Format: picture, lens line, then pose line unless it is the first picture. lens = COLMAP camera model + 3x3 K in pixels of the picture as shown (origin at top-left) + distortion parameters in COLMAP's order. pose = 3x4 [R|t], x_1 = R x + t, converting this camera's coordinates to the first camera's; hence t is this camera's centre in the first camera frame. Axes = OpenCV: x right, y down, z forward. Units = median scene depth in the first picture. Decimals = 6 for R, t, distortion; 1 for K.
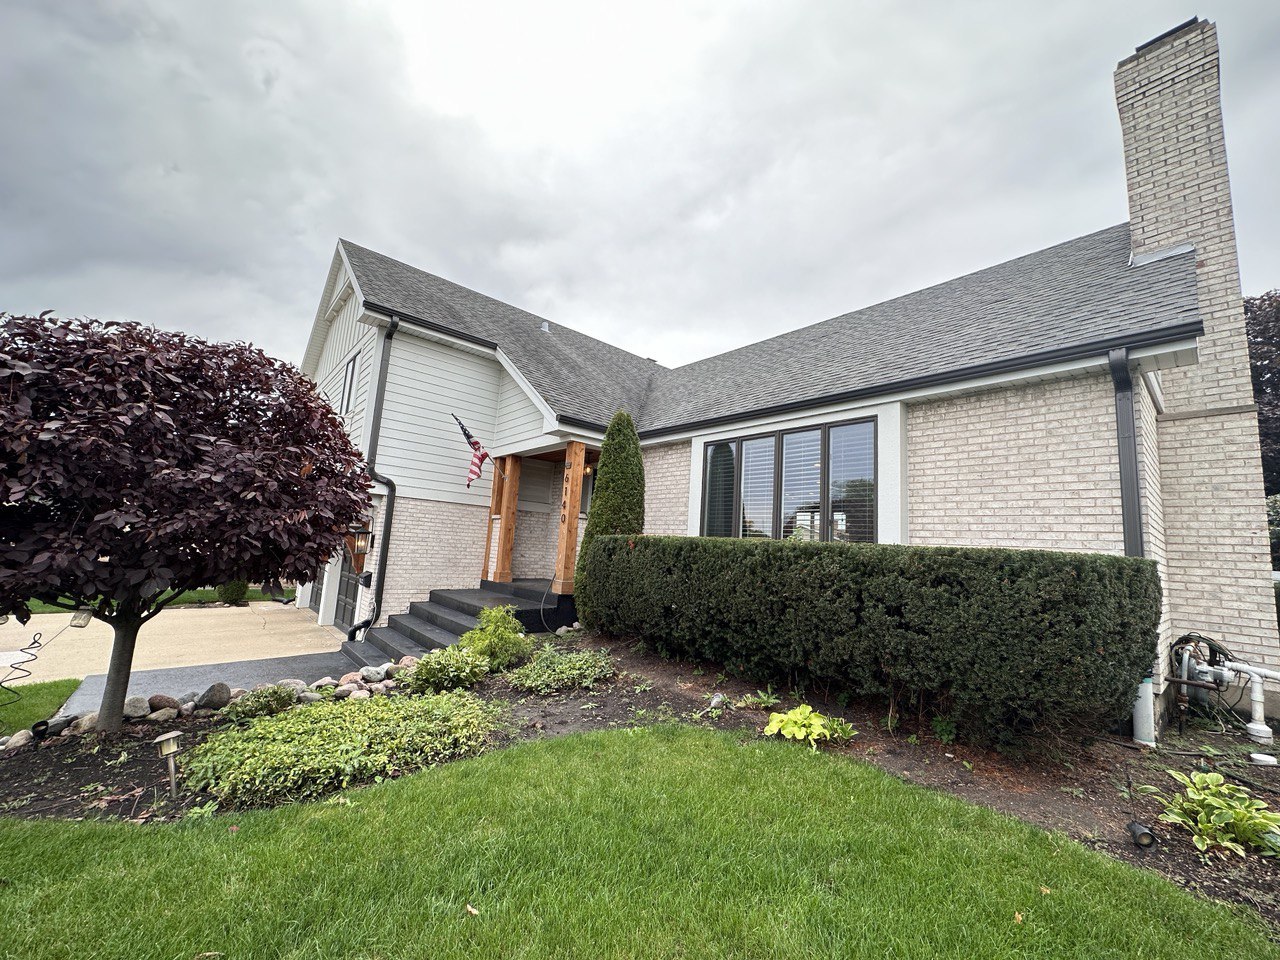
lens RADIAL K [[505.6, 0, 641.9], [0, 505.6, 481.3], [0, 0, 1]] dist [0.000850, -0.000077]
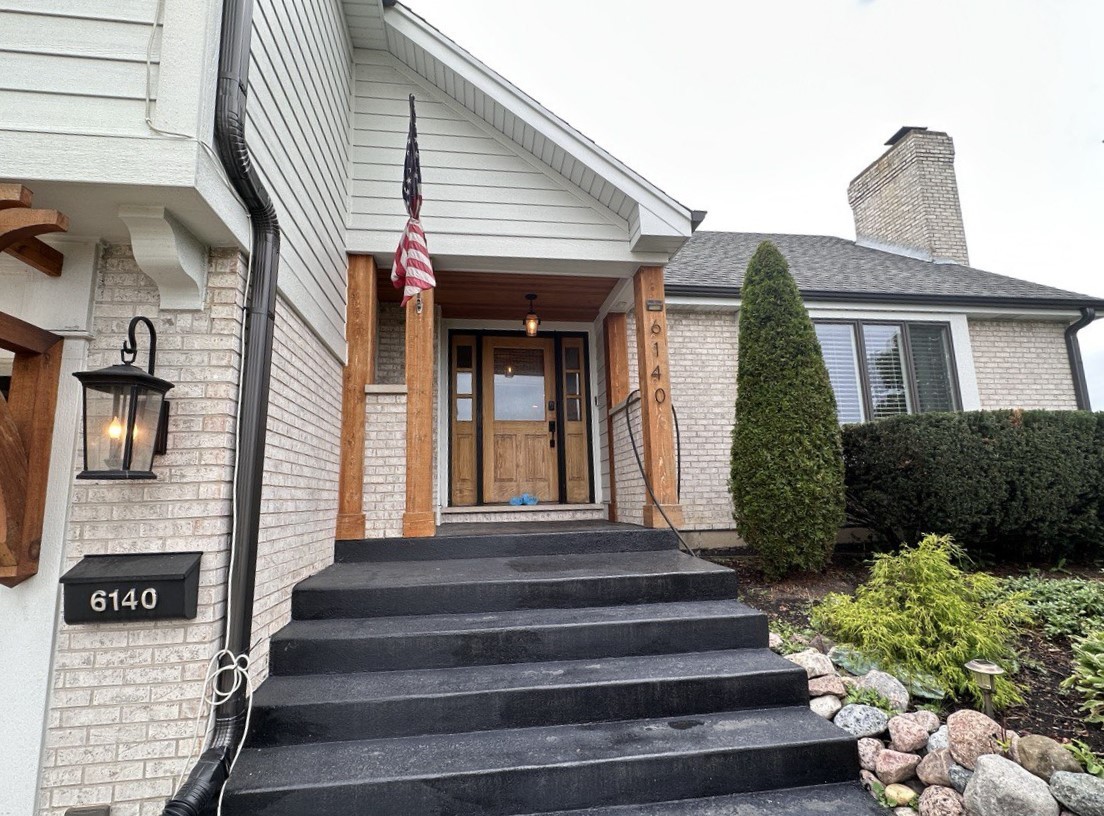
lens RADIAL K [[588.2, 0, 552.6], [0, 588.2, 404.8], [0, 0, 1]] dist [-0.004698, -0.000673]
pose [[0.542285, 0.060290, 0.838029, -1.231248], [-0.060215, 0.997646, -0.032809, 0.168208], [-0.838034, -0.032670, 0.544639, 1.113884]]
